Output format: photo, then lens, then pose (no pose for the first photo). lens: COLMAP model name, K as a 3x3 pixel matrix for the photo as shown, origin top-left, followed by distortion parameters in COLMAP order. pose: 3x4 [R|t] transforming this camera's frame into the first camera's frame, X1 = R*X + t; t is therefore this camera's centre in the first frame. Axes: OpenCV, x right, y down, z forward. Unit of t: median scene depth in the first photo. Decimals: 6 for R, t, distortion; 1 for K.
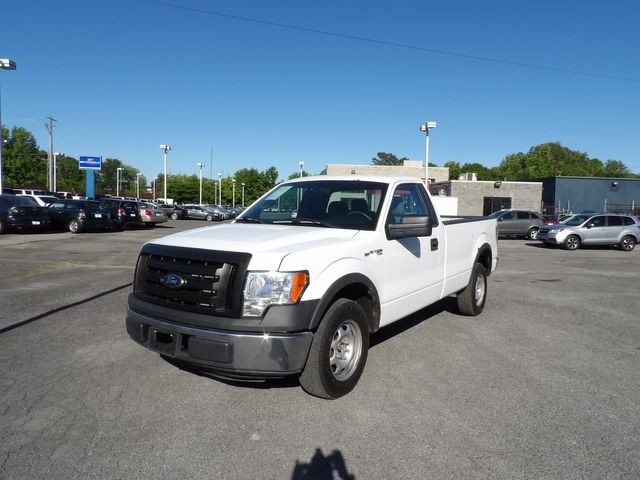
lens RADIAL K [[457.9, 0, 326.3], [0, 457.9, 235.6], [0, 0, 1]] dist [-0.029349, 0.027206]
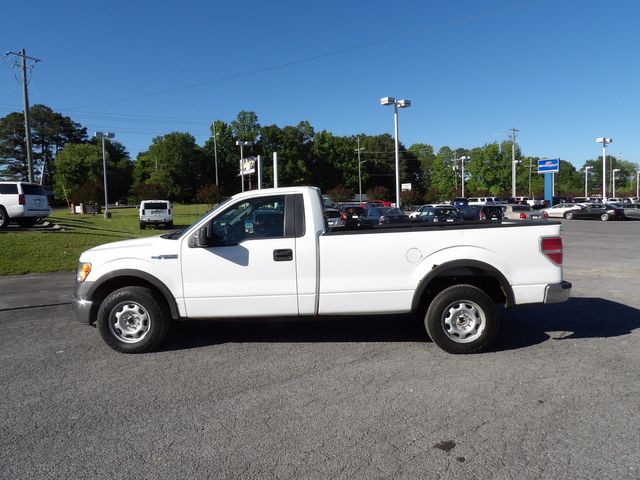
lens RADIAL K [[453.7, 0, 320.0], [0, 453.7, 240.0], [0, 0, 1]] dist [0.001667, 0.001110]
pose [[0.511924, 0.014837, -0.858903, 0.881956], [-0.009563, 0.999887, 0.011573, -0.018846], [0.858978, 0.002289, 0.512008, 0.437102]]
